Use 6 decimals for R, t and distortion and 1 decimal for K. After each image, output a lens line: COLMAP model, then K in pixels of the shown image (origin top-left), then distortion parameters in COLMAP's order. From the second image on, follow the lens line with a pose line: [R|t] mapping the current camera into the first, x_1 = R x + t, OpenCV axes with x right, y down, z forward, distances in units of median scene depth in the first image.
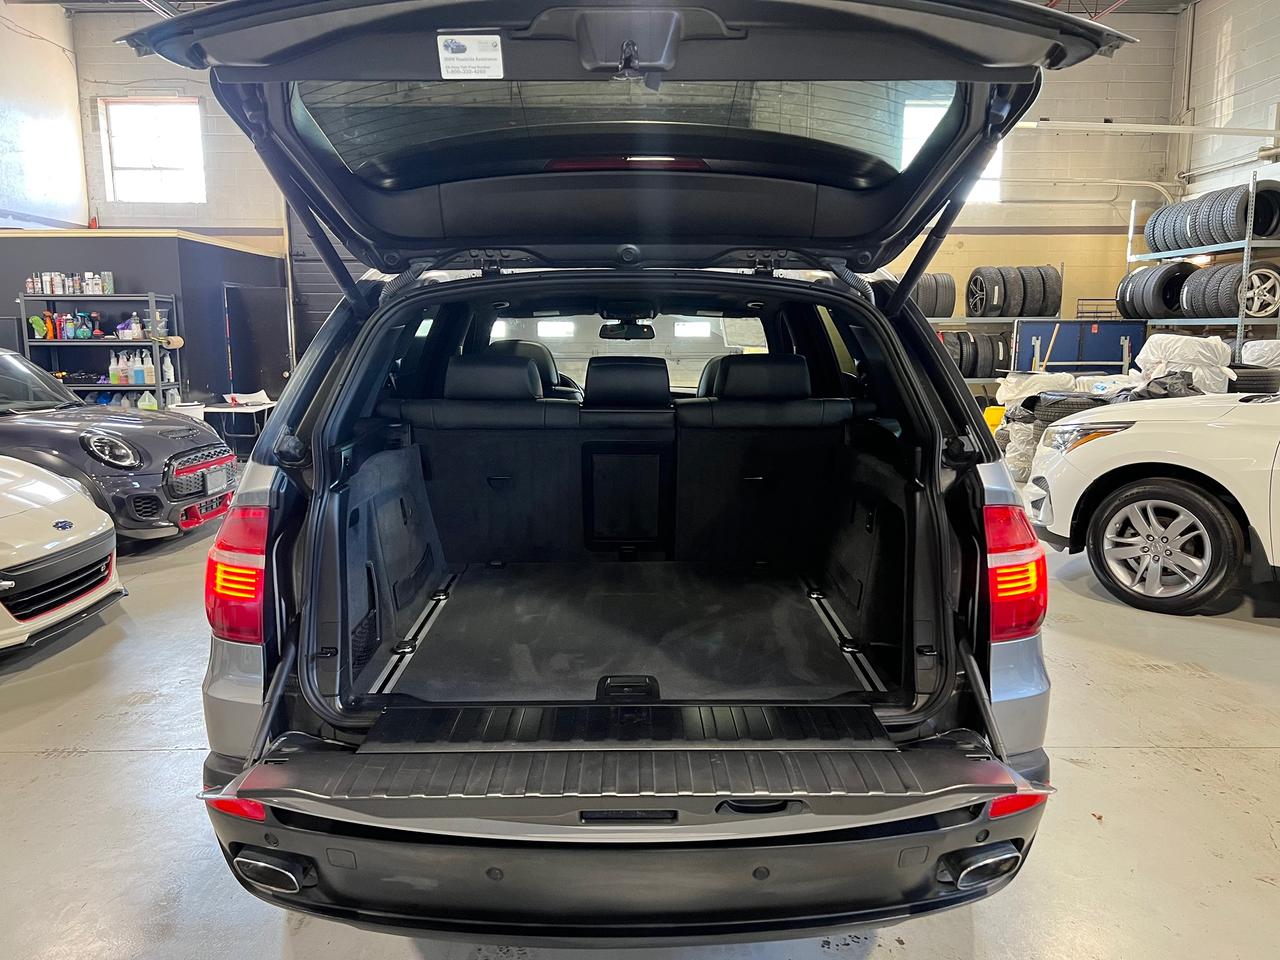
lens RADIAL K [[966.9, 0, 636.2], [0, 966.9, 476.0], [0, 0, 1]] dist [0.054575, -0.055513]
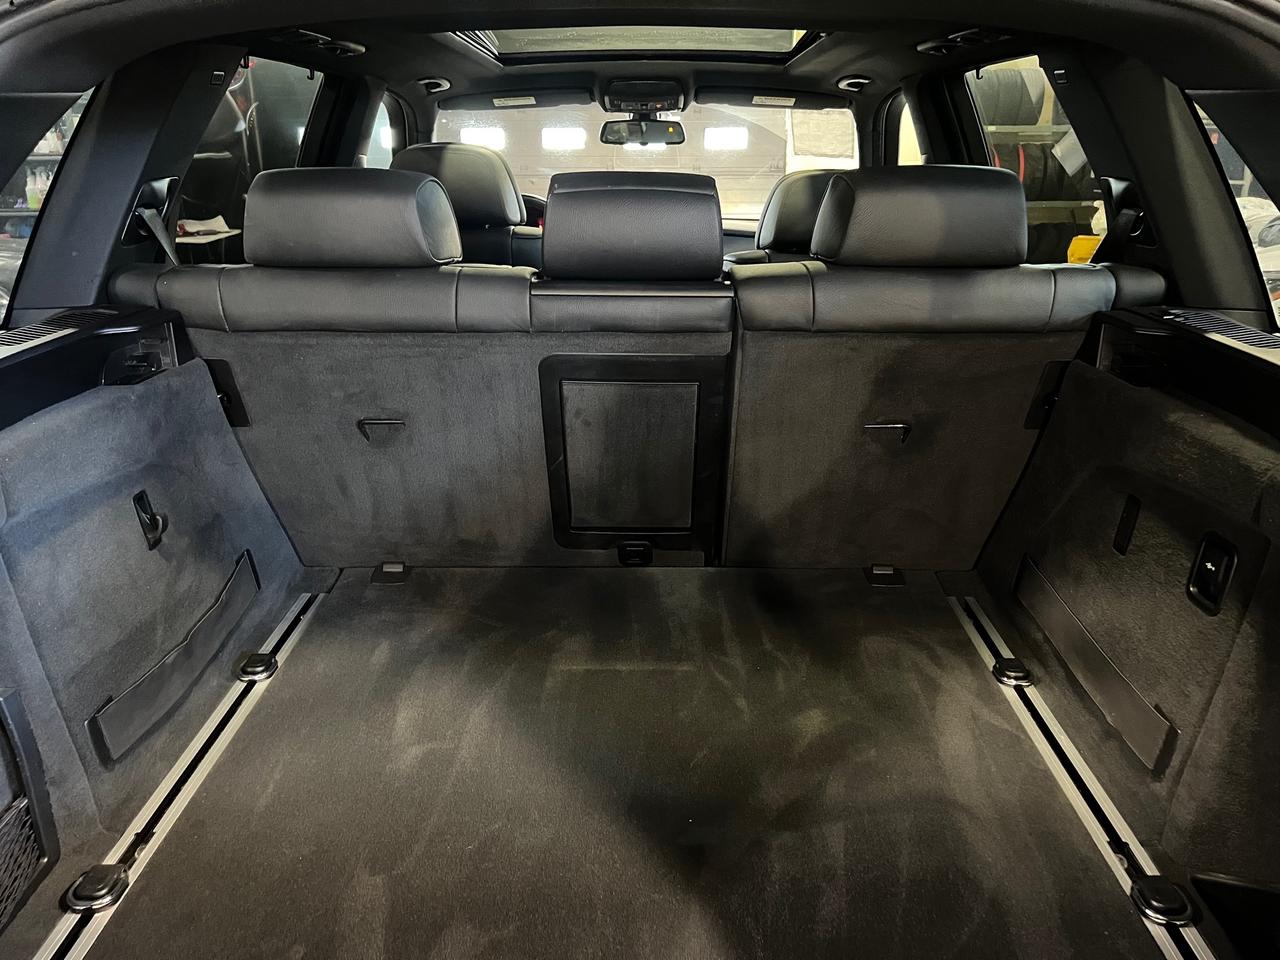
lens RADIAL K [[975.3, 0, 639.8], [0, 975.3, 496.2], [0, 0, 1]] dist [0.010128, -0.007250]
pose [[0.999804, 0.005991, -0.018875, 0.004375], [-0.002195, 0.980799, 0.195009, -0.062229], [0.019681, -0.194929, 0.980620, 0.511570]]
